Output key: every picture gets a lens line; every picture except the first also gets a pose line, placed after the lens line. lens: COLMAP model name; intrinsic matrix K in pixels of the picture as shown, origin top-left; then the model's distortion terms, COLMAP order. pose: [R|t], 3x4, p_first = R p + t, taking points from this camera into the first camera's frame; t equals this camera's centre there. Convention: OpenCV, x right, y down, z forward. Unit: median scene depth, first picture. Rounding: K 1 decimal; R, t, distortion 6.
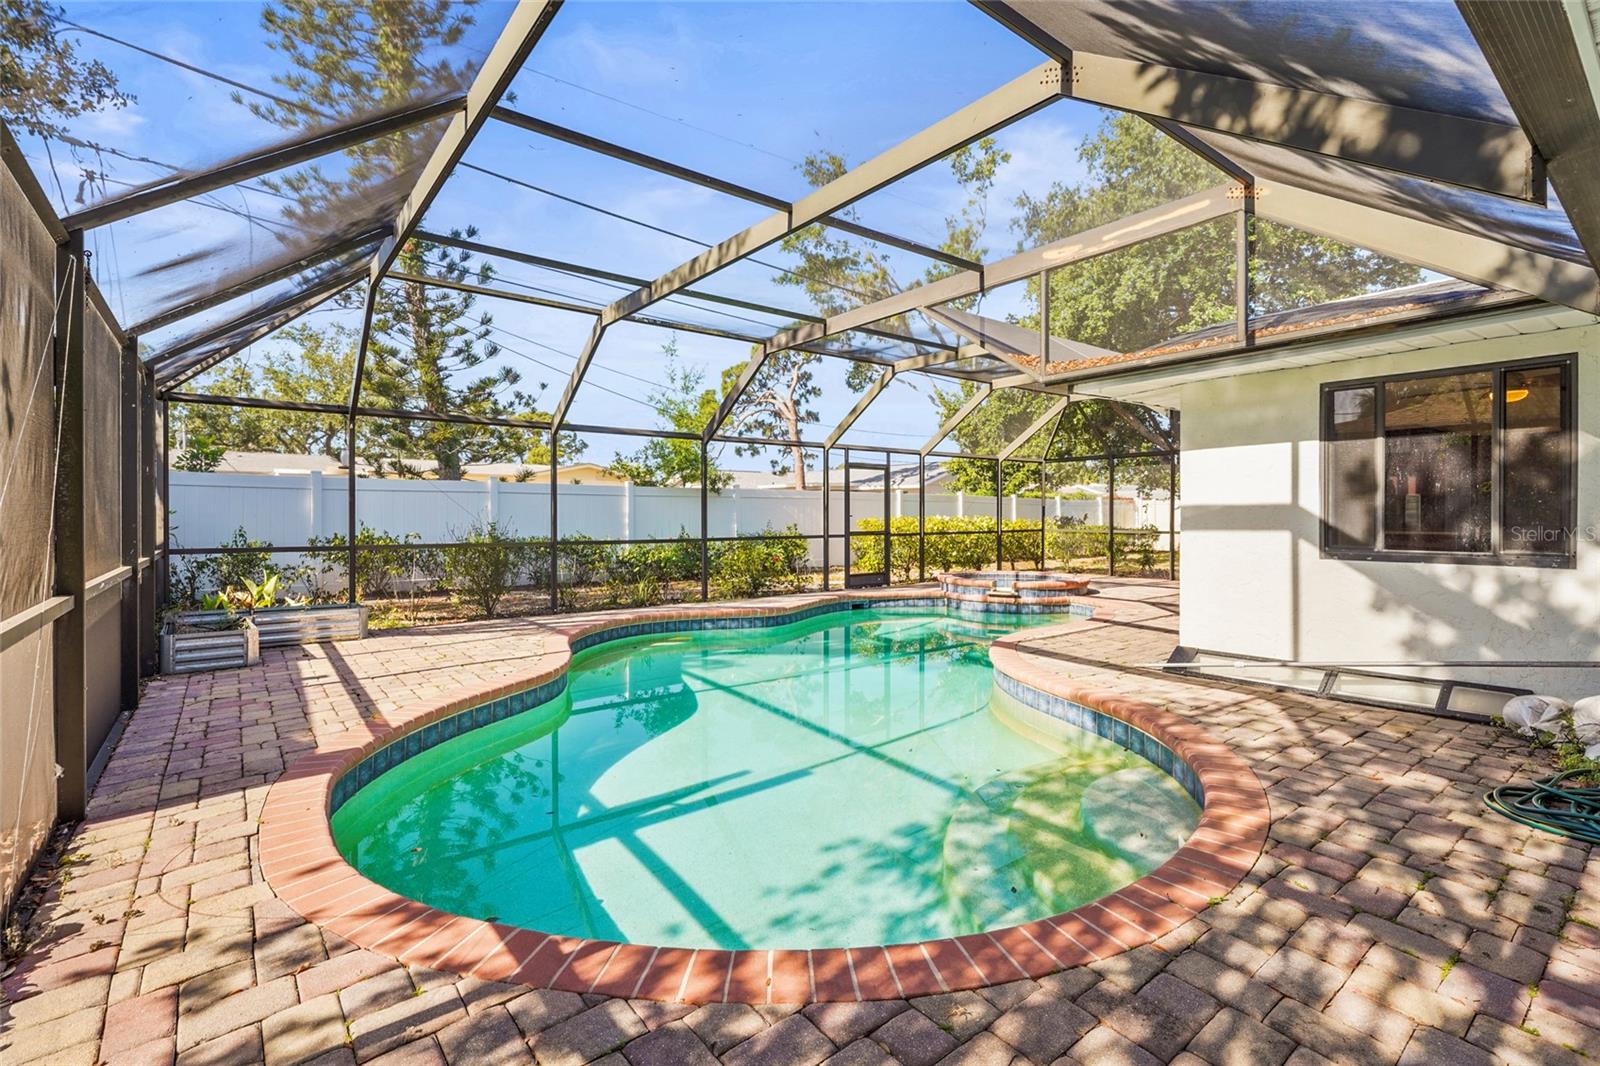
lens RADIAL K [[725.4, 0, 801.9], [0, 725.4, 521.4], [0, 0, 1]] dist [0.008188, -0.001009]
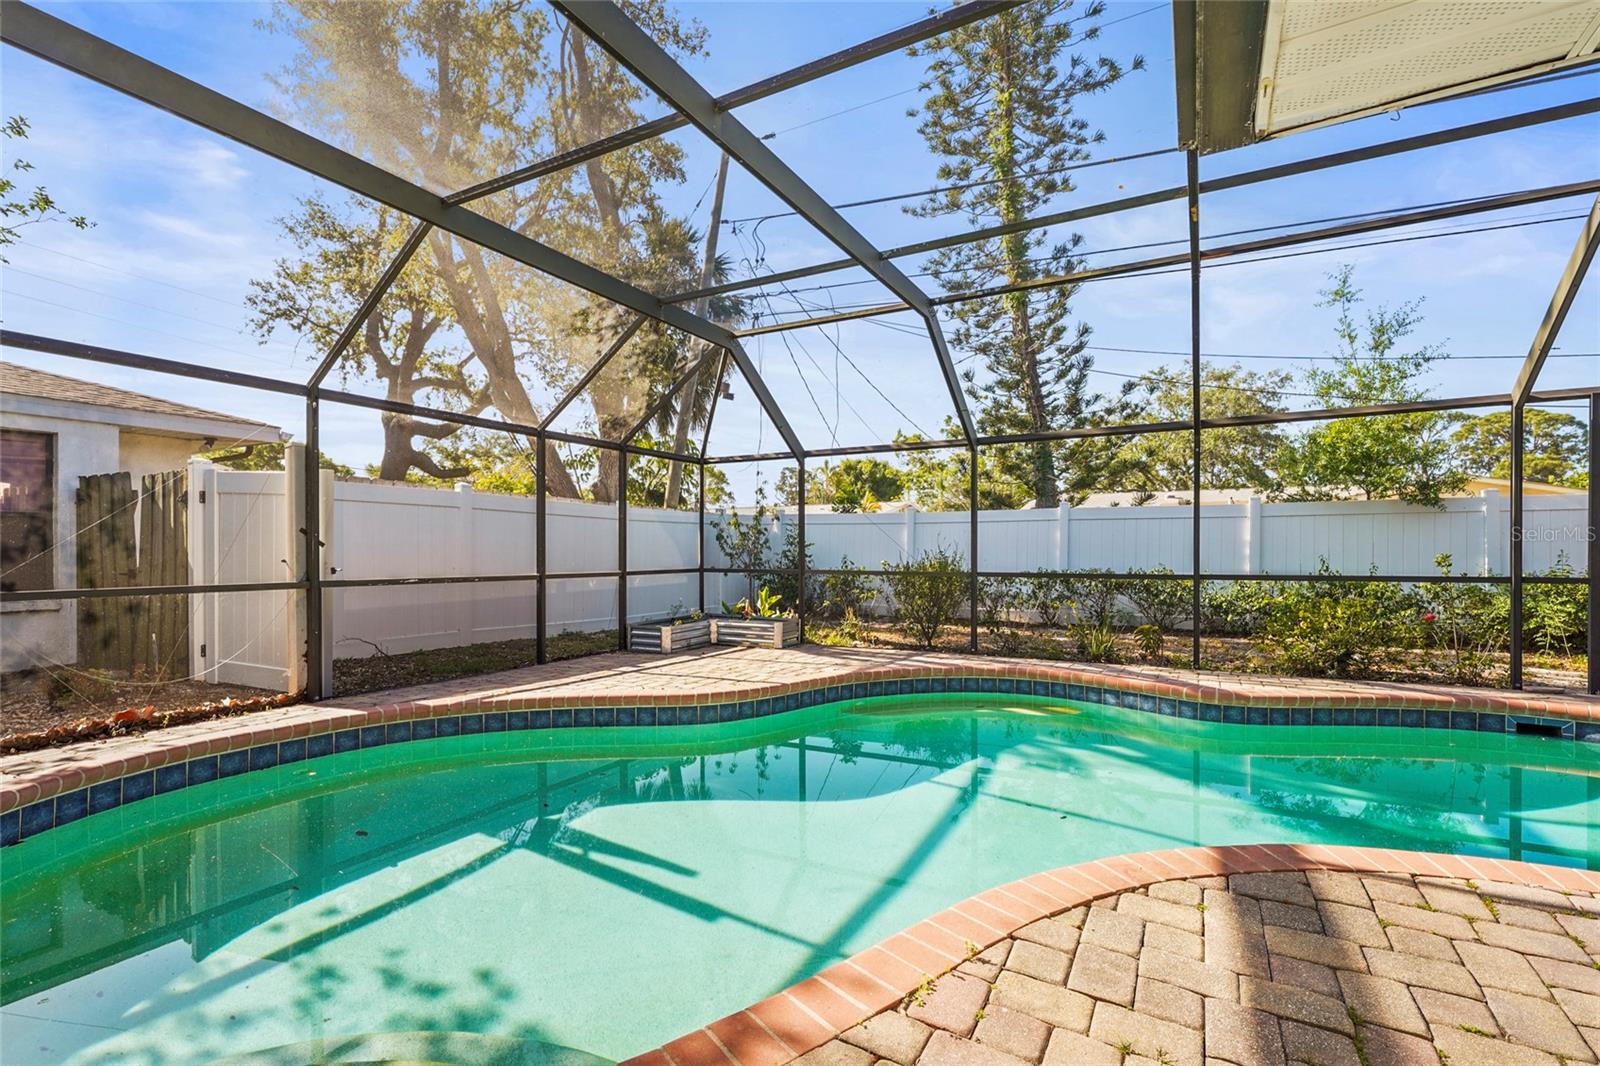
lens RADIAL K [[725.4, 0, 809.8], [0, 725.4, 572.4], [0, 0, 1]] dist [0.008188, -0.001009]
pose [[0.402209, 0.023868, -0.915237, 0.333881], [-0.006109, 0.999708, 0.023386, 0.007334], [0.915527, -0.003815, 0.402238, 0.395271]]
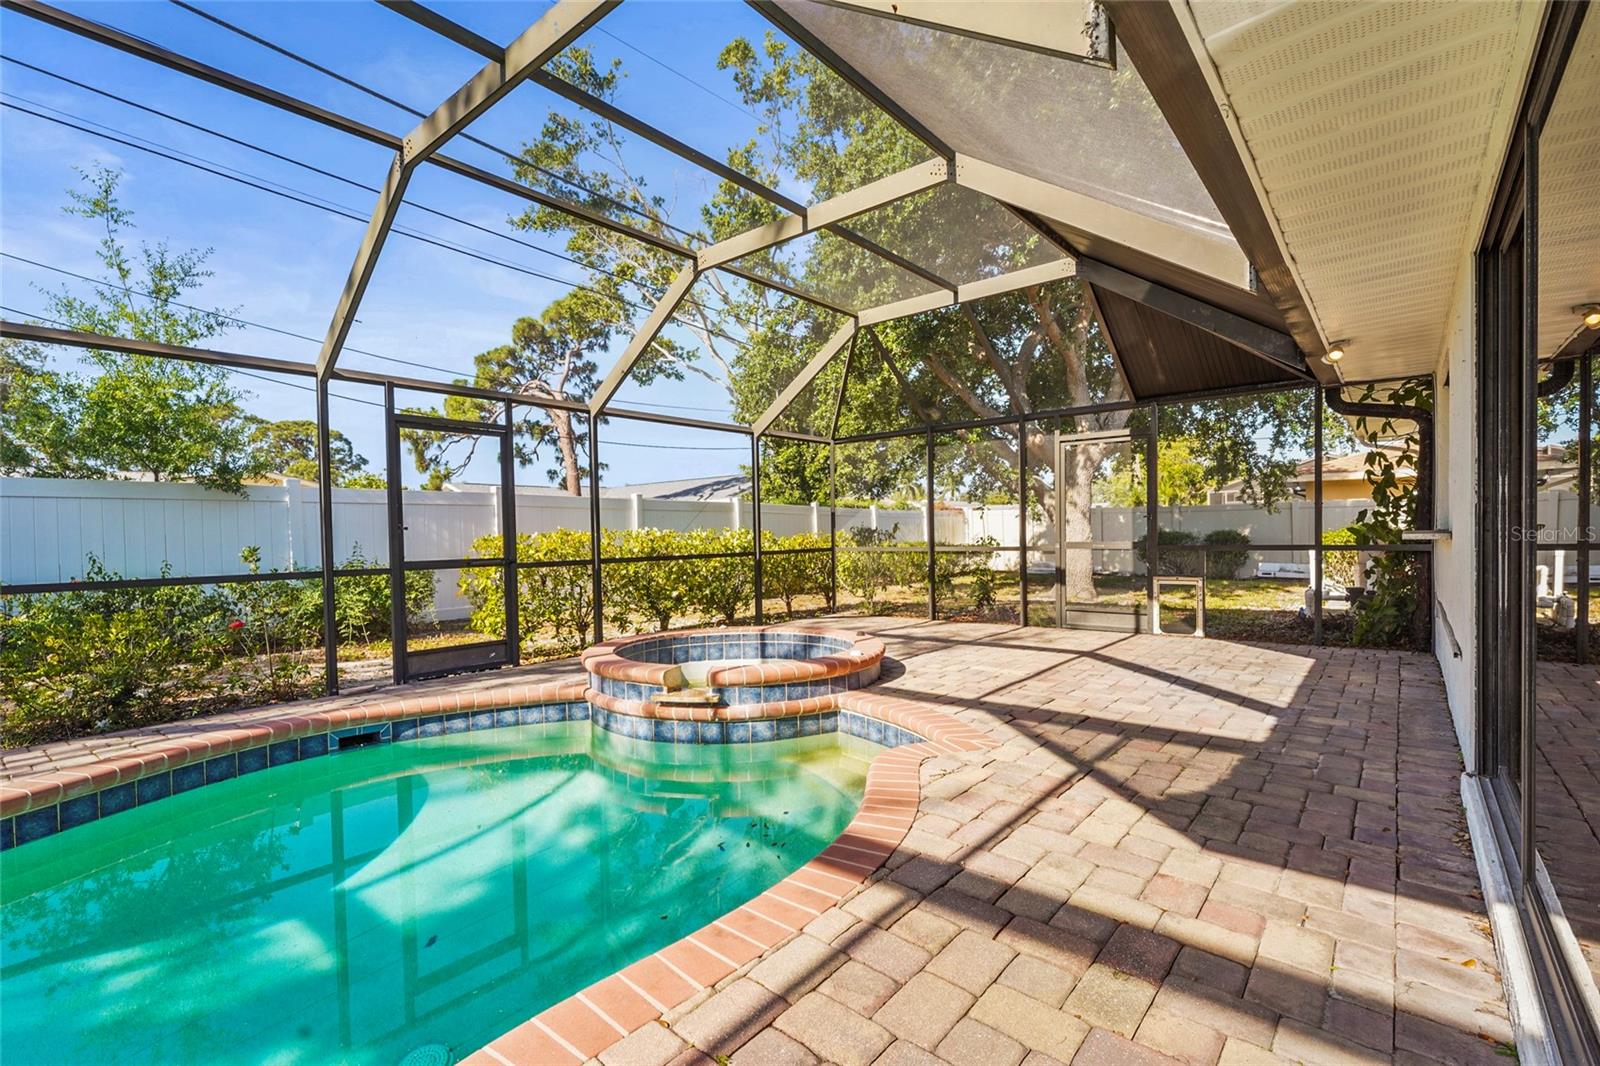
lens RADIAL K [[725.4, 0, 806.2], [0, 725.4, 540.4], [0, 0, 1]] dist [0.008188, -0.001009]
pose [[0.976957, -0.019338, 0.212558, 0.254228], [0.020247, 0.999793, -0.002100, 0.007085], [-0.212473, 0.006356, 0.977146, 0.557293]]
